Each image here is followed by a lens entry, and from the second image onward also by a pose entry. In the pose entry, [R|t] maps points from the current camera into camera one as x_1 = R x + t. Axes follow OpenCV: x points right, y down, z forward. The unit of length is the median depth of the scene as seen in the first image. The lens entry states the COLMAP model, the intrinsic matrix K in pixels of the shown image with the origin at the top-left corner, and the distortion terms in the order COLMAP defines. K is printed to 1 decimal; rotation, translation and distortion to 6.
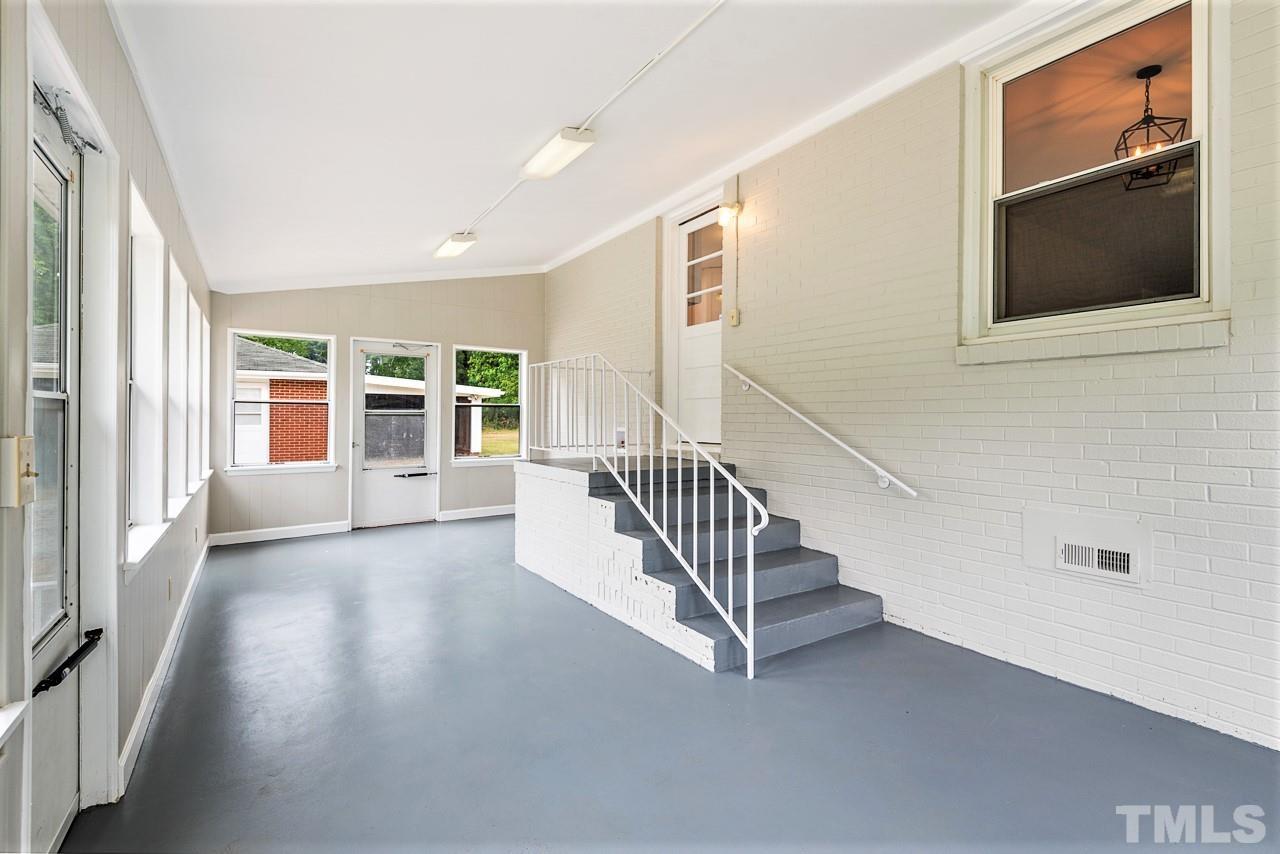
lens RADIAL K [[578.2, 0, 642.1], [0, 578.2, 417.0], [0, 0, 1]] dist [0.026528, -0.013489]
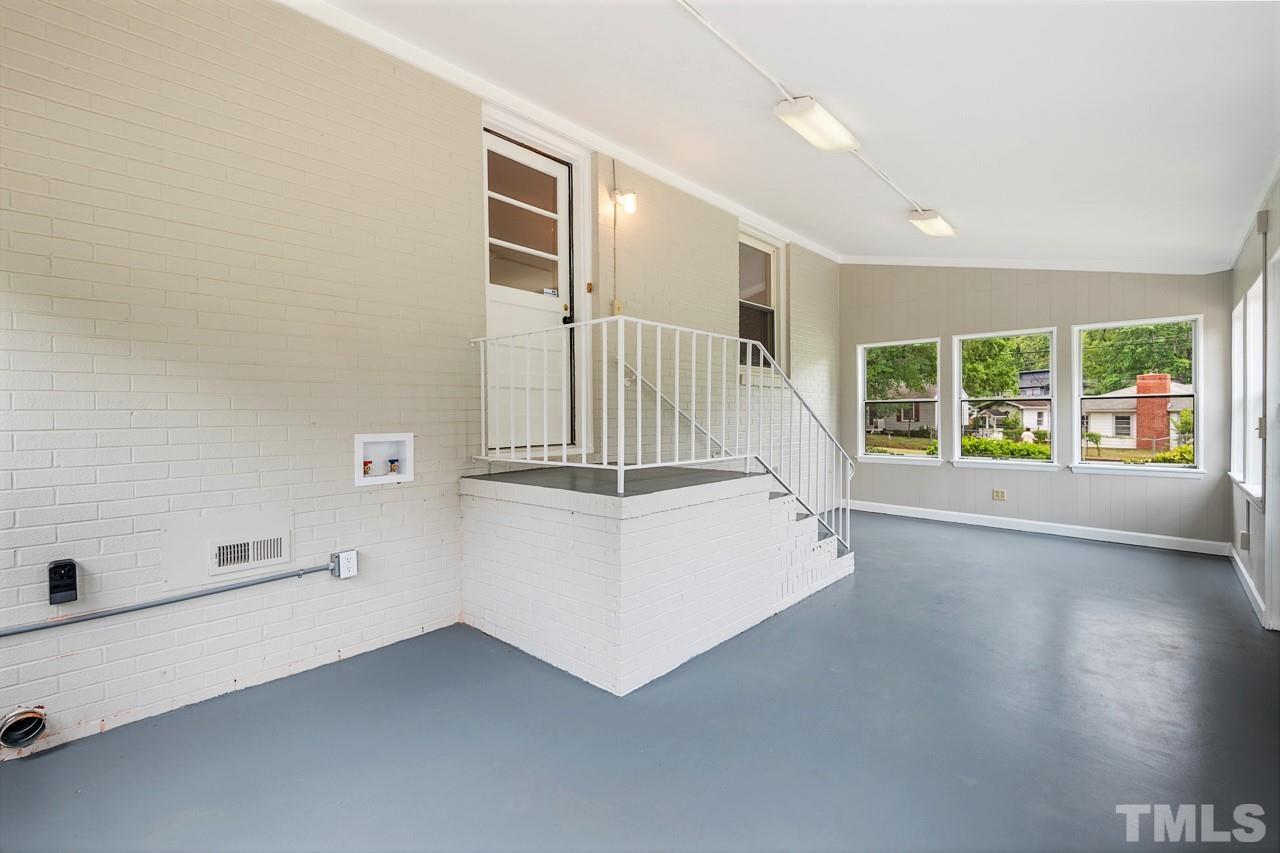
lens RADIAL K [[578.2, 0, 637.8], [0, 578.2, 421.9], [0, 0, 1]] dist [0.026528, -0.013489]
pose [[-0.250228, -0.010060, 0.968135, -0.748439], [0.000367, 0.999945, 0.010486, 0.004954], [-0.968187, 0.002979, -0.250210, 1.158223]]
